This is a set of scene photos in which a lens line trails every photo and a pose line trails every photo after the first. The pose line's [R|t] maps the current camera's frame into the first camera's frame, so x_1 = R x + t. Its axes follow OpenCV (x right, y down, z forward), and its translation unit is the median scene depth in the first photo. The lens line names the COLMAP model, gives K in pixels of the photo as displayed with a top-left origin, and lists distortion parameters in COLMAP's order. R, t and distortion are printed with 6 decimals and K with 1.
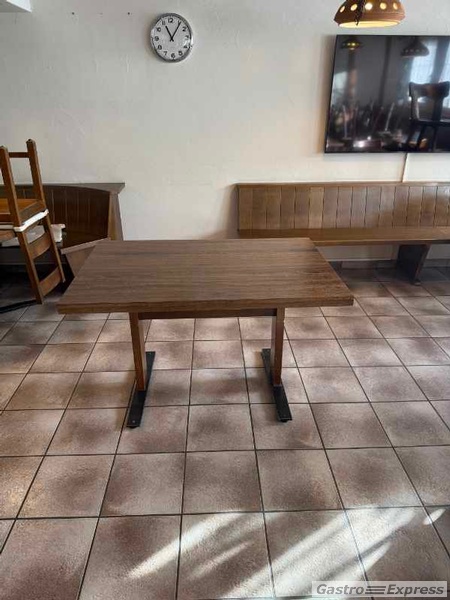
lens RADIAL K [[425.1, 0, 225.0], [0, 425.1, 300.0], [0, 0, 1]] dist [0.044637, -0.075008]
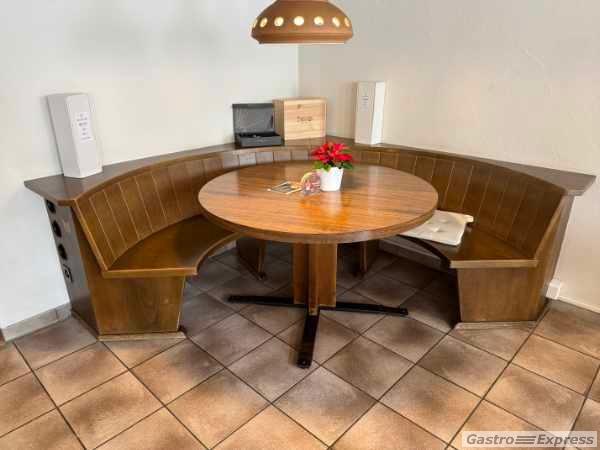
lens RADIAL K [[425.1, 0, 292.5], [0, 425.1, 222.4], [0, 0, 1]] dist [0.044637, -0.075008]
pose [[0.696665, 0.270869, -0.664296, -0.167628], [-0.314747, 0.947507, 0.056265, -0.163590], [0.644665, 0.169887, 0.745349, 0.426916]]
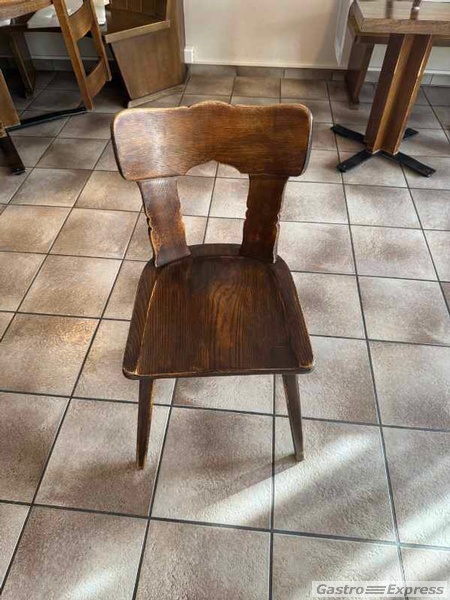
lens RADIAL K [[425.1, 0, 225.0], [0, 425.1, 300.0], [0, 0, 1]] dist [0.044637, -0.075008]
pose [[0.991862, 0.097803, -0.081513, -0.096977], [-0.058983, 0.920365, 0.386587, 0.004147], [0.112831, -0.378633, 0.918644, 0.228508]]
